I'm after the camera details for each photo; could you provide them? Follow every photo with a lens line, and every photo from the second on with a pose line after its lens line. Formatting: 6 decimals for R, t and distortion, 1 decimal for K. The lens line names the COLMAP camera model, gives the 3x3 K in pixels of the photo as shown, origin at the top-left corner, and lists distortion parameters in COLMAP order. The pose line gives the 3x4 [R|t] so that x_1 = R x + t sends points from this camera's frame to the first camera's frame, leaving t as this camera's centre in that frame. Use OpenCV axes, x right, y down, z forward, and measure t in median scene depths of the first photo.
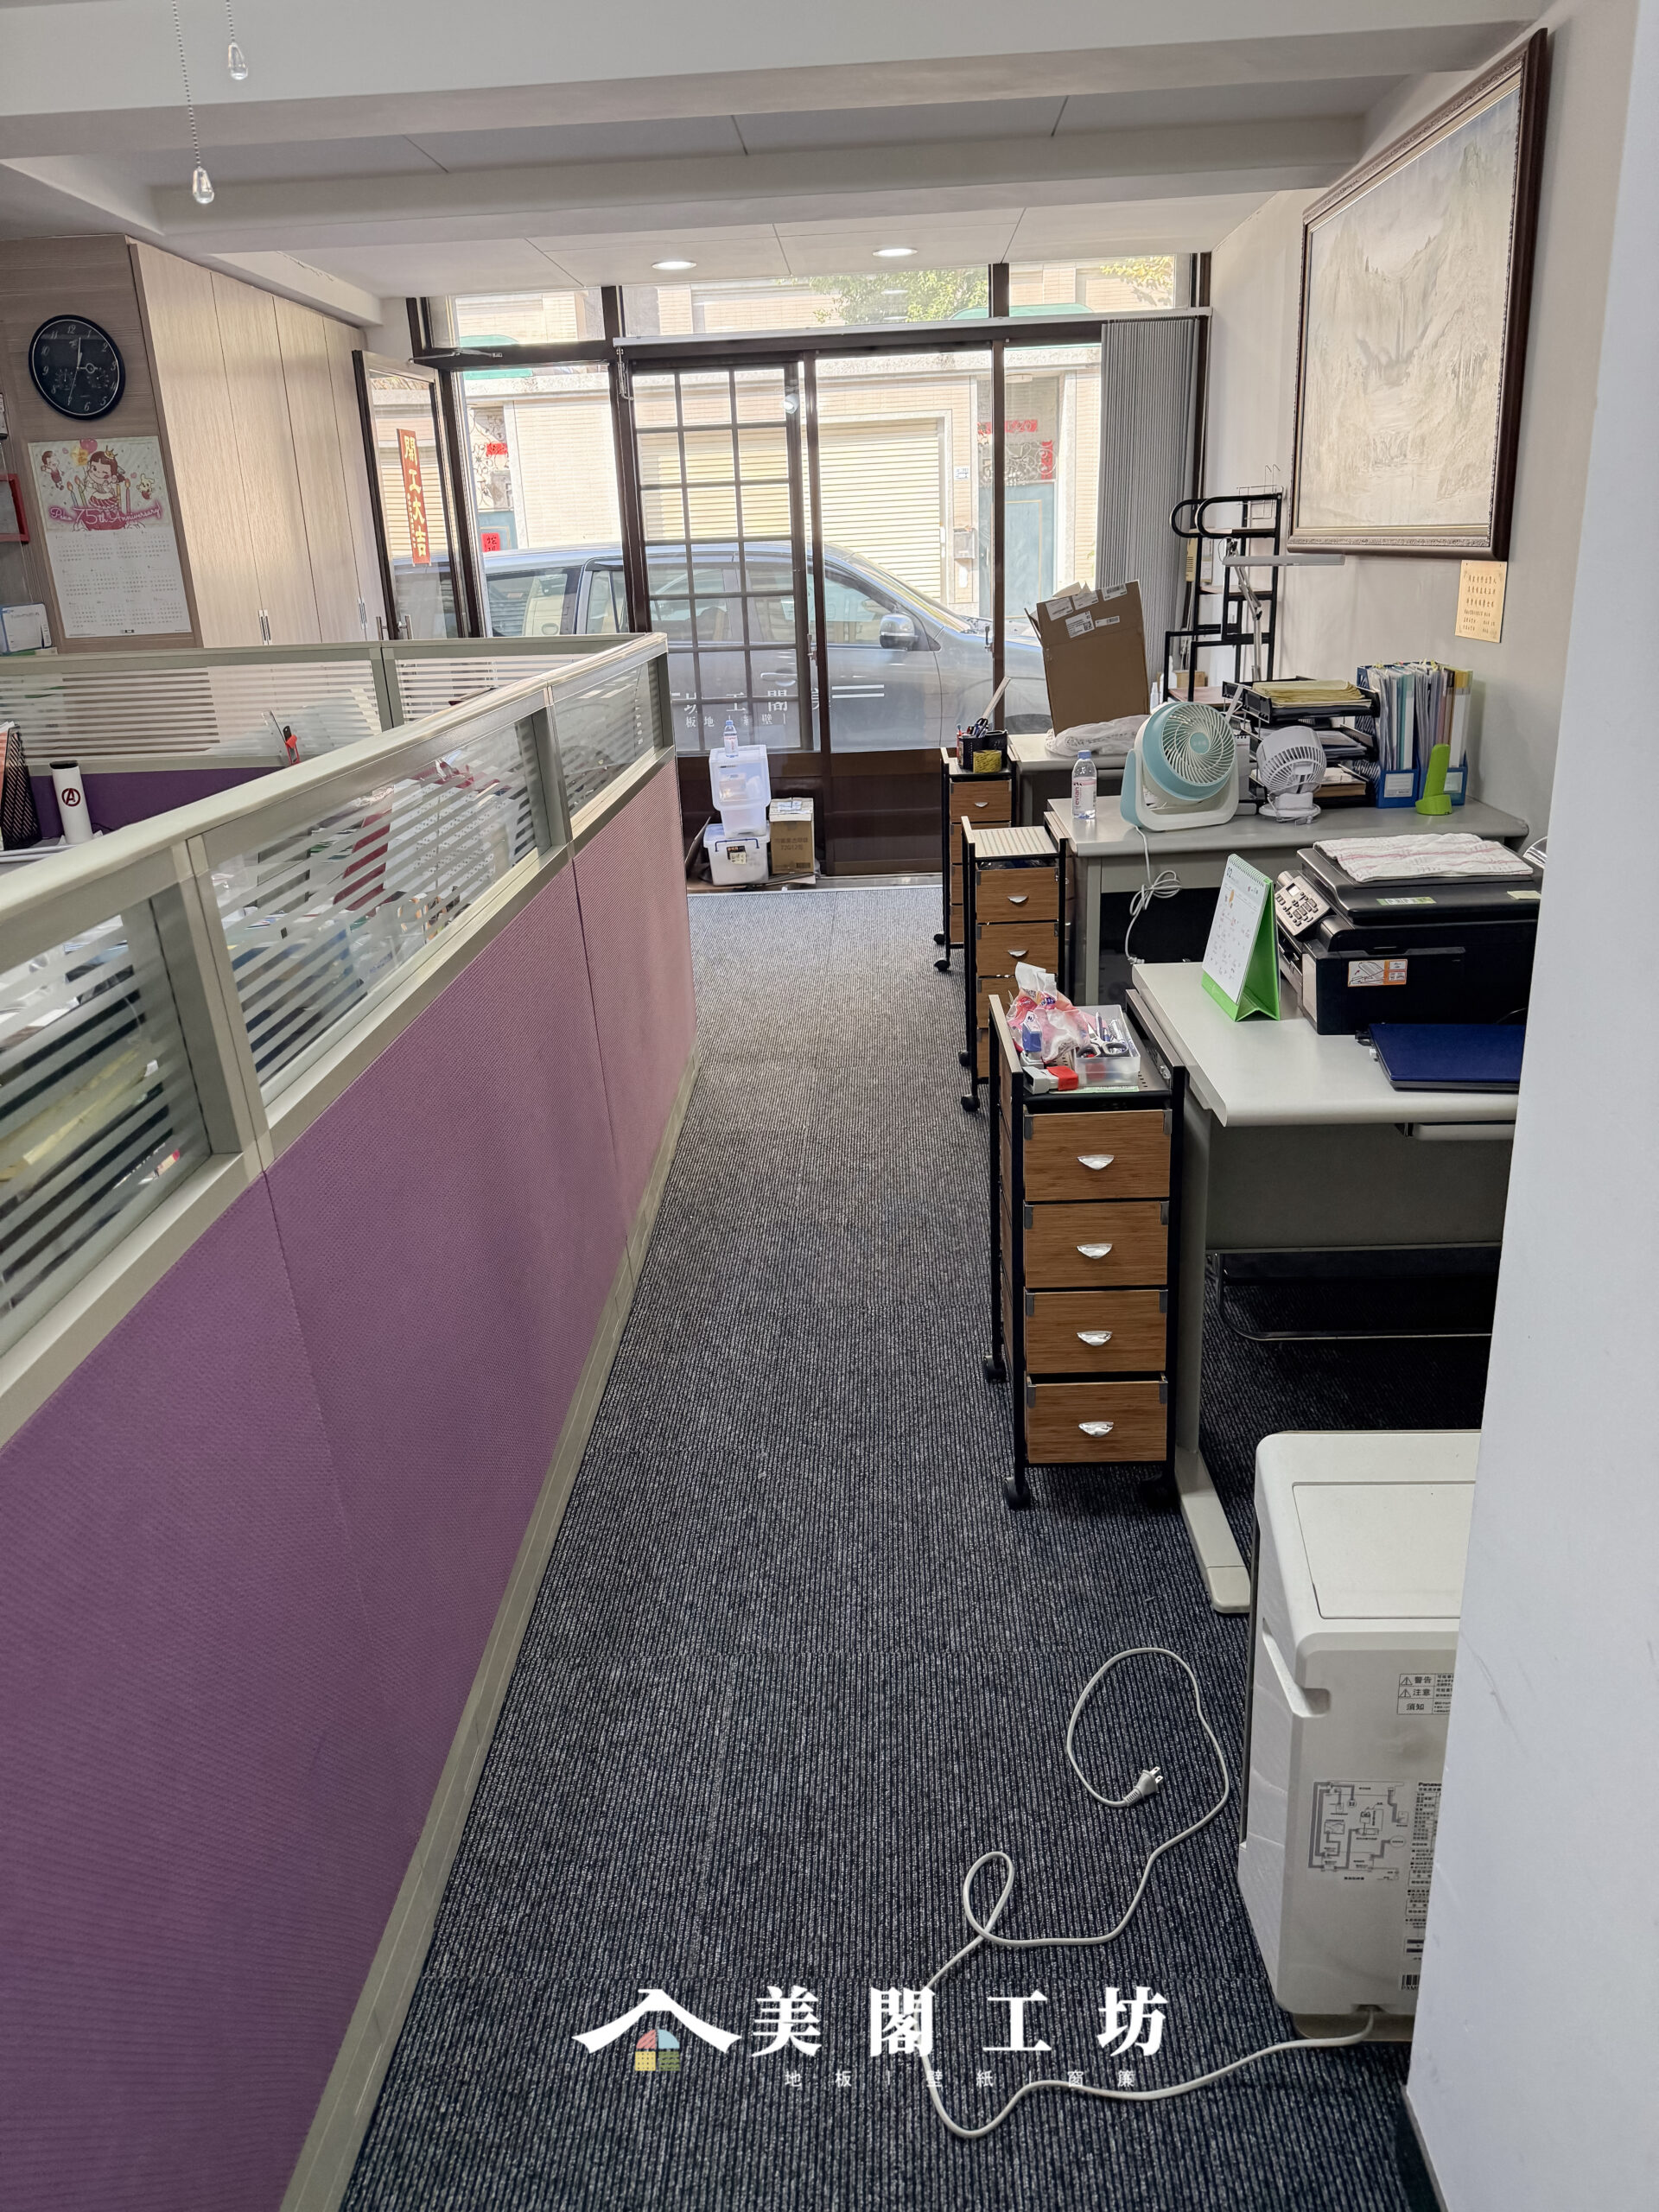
lens RADIAL K [[1568.2, 0, 829.5], [0, 1568.2, 1106.0], [0, 0, 1]] dist [-0.002707, 0.001454]
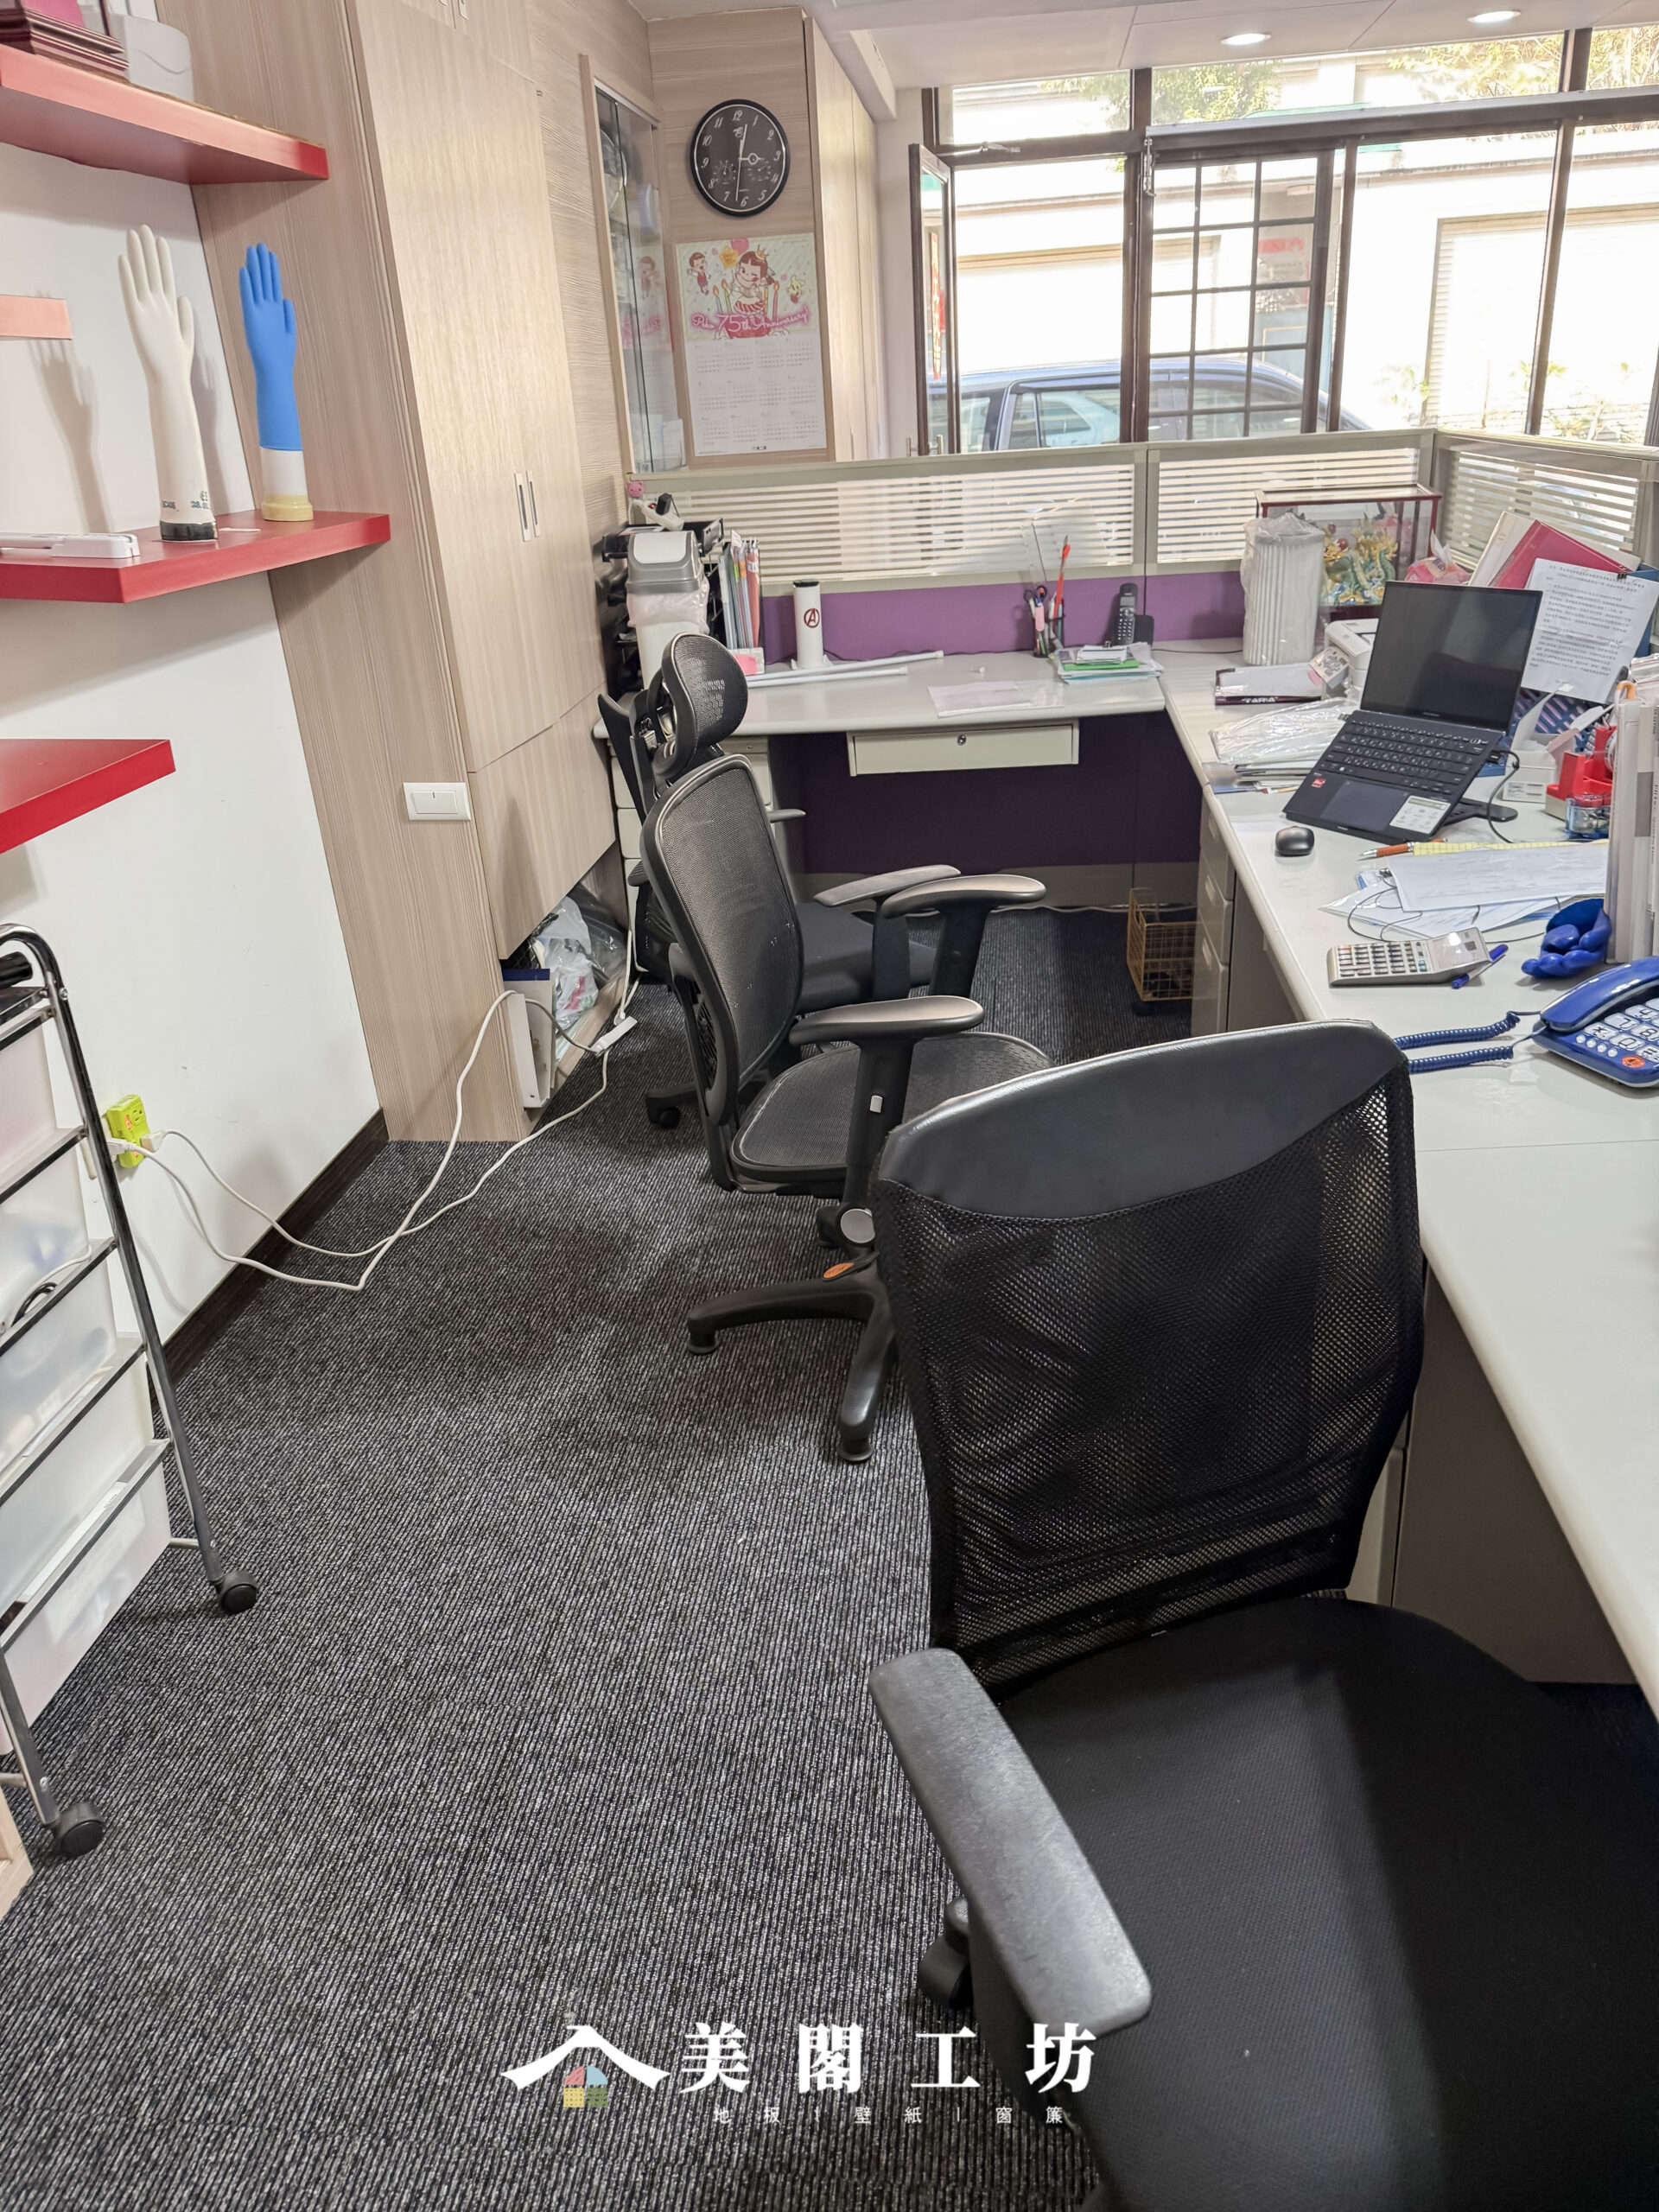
lens RADIAL K [[1568.2, 0, 829.5], [0, 1568.2, 1106.0], [0, 0, 1]] dist [-0.002707, 0.001454]
pose [[0.995432, 0.027695, -0.091365, -0.251769], [-0.019697, 0.995987, 0.087302, 0.011407], [0.093416, -0.085103, 0.991983, 0.014281]]
